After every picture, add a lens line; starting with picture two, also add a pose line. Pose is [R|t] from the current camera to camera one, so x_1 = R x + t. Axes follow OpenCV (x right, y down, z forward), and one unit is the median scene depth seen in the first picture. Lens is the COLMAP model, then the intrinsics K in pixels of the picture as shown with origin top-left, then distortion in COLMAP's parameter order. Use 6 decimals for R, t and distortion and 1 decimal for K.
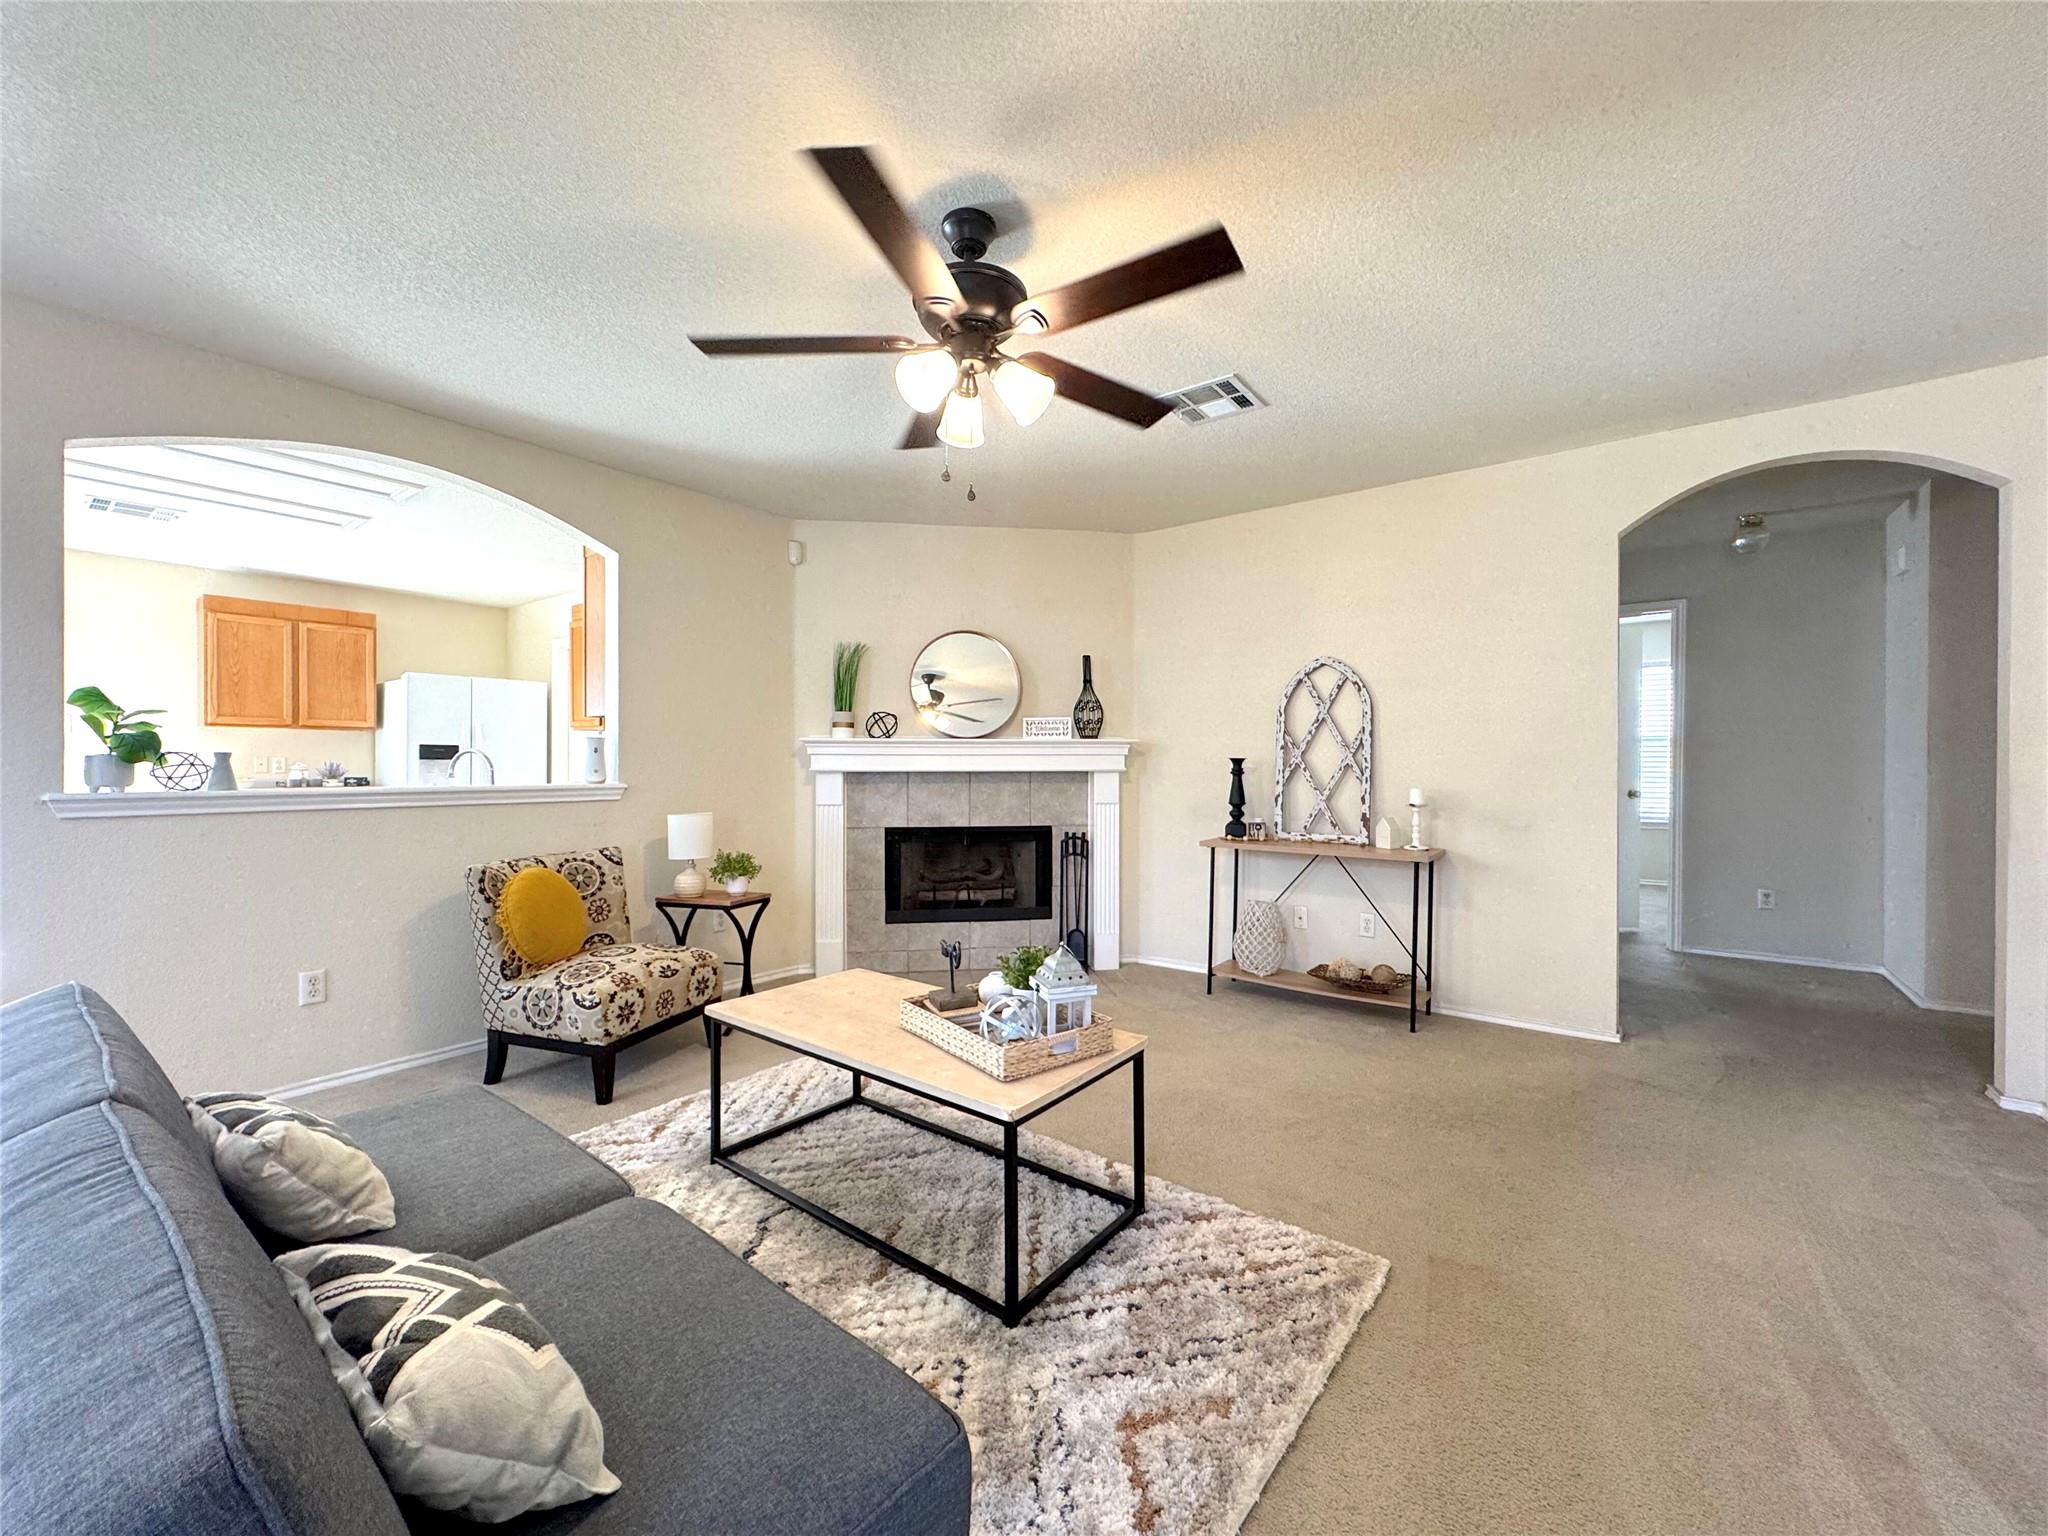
lens RADIAL K [[813.6, 0, 1020.9], [0, 813.6, 766.5], [0, 0, 1]] dist [-0.000985, 0.000256]
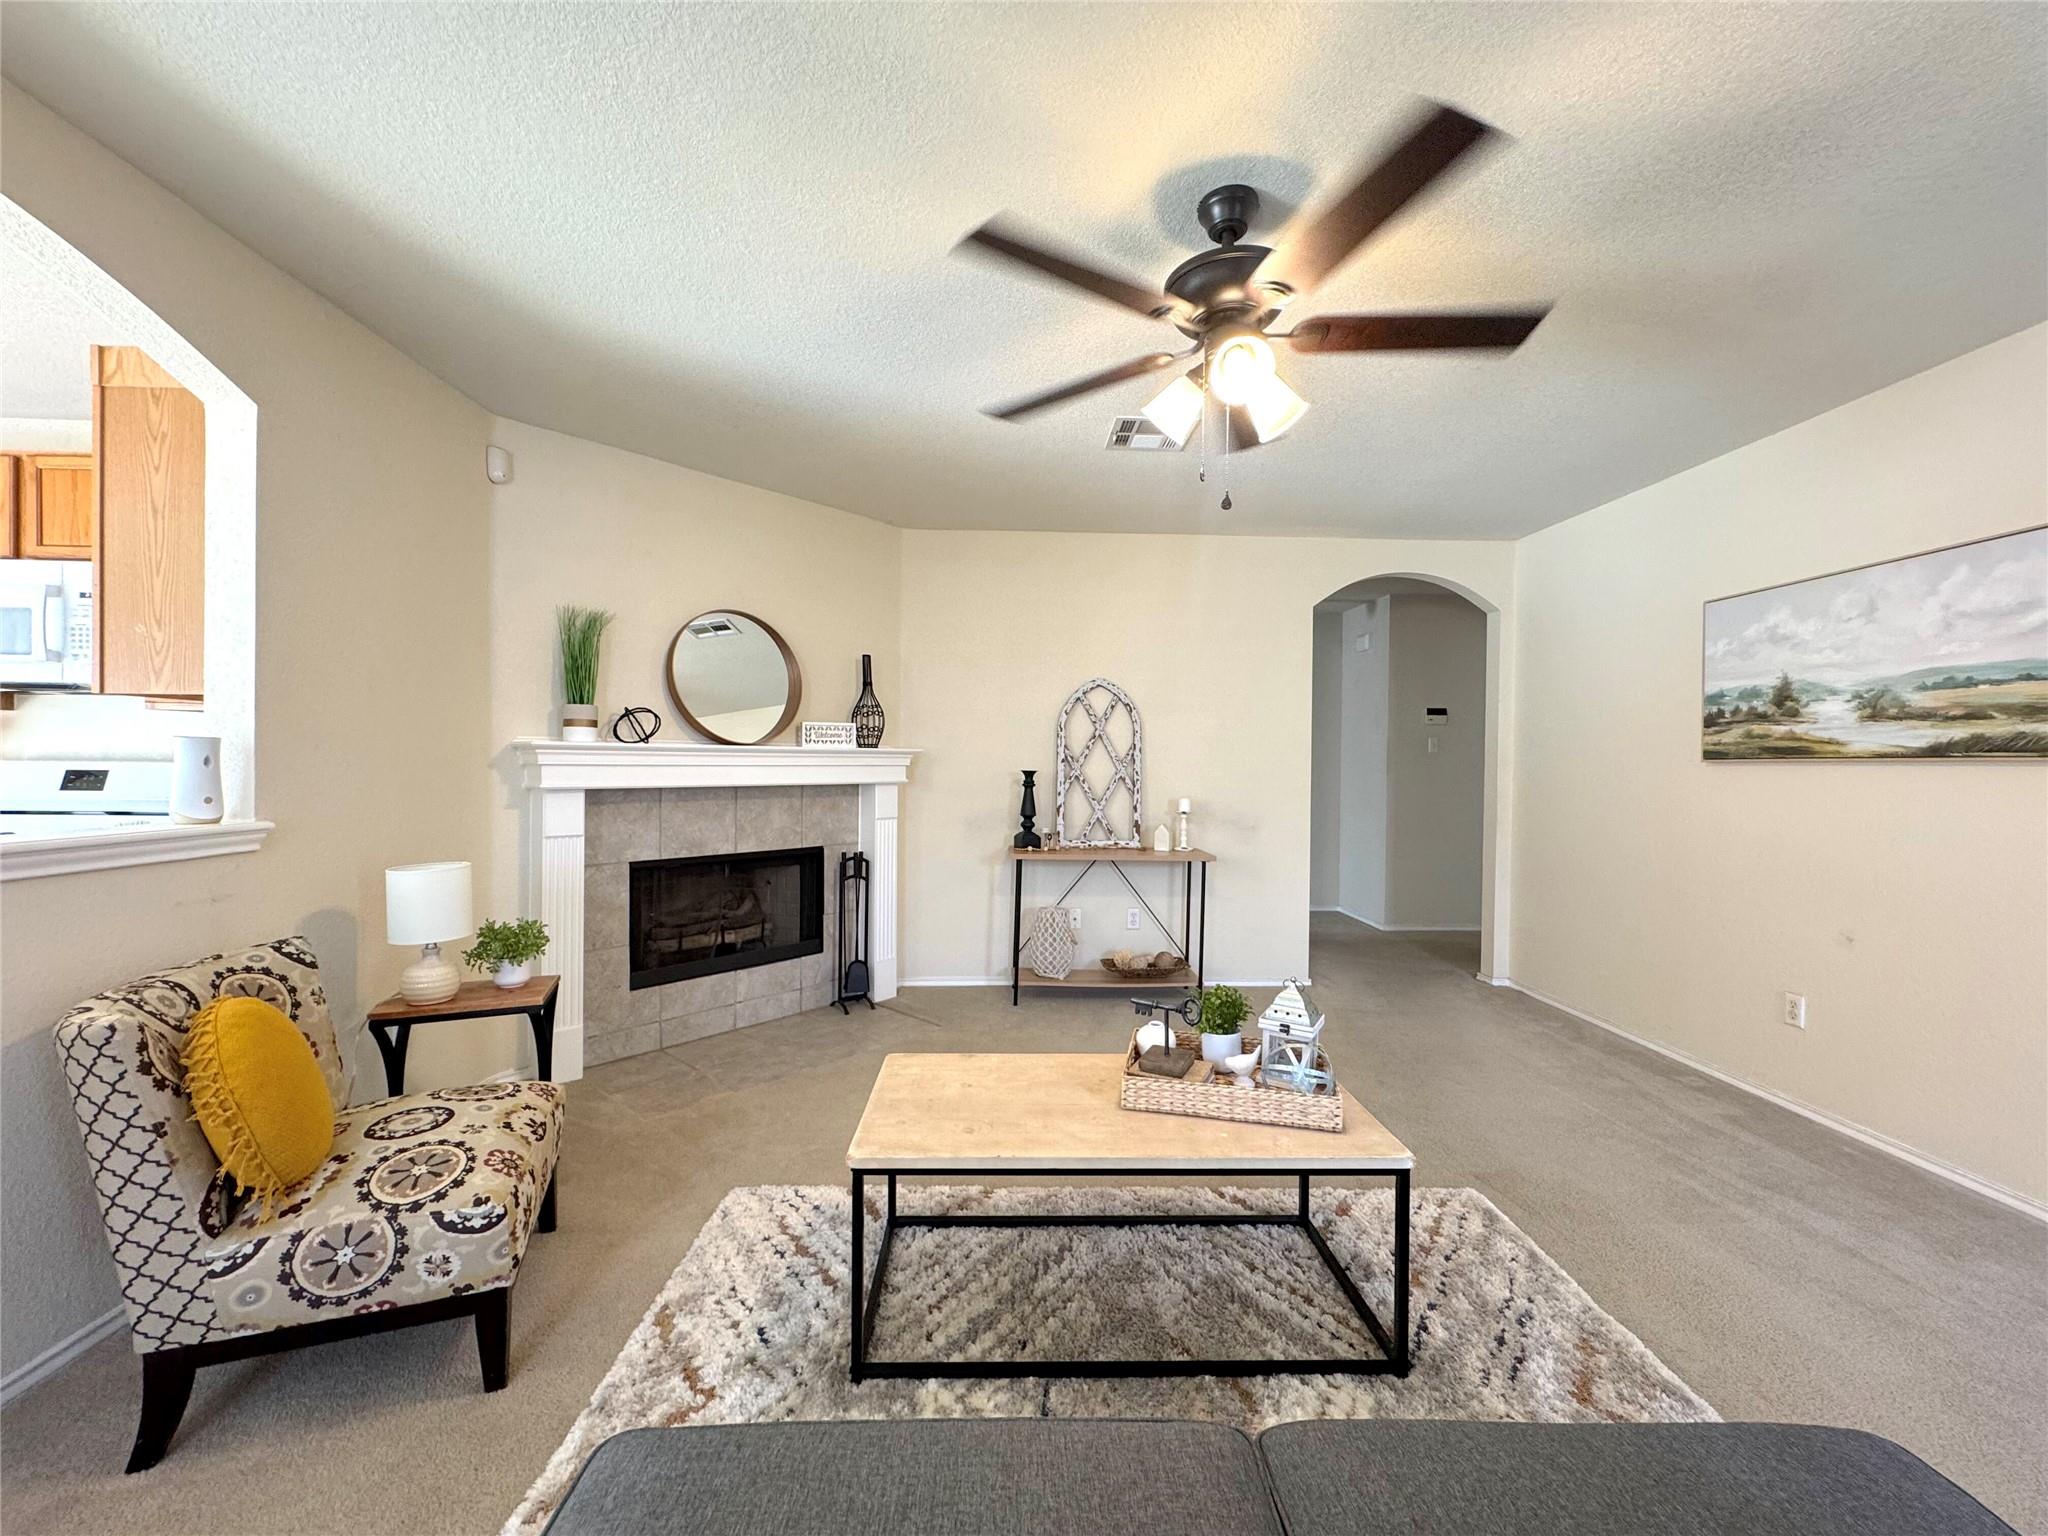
lens RADIAL K [[813.6, 0, 1020.7], [0, 813.6, 767.8], [0, 0, 1]] dist [-0.000985, 0.000256]
pose [[0.771016, 0.002022, 0.636813, -0.397882], [-0.007450, 0.999955, 0.005844, -0.020115], [-0.636773, -0.009250, 0.770996, 0.216078]]
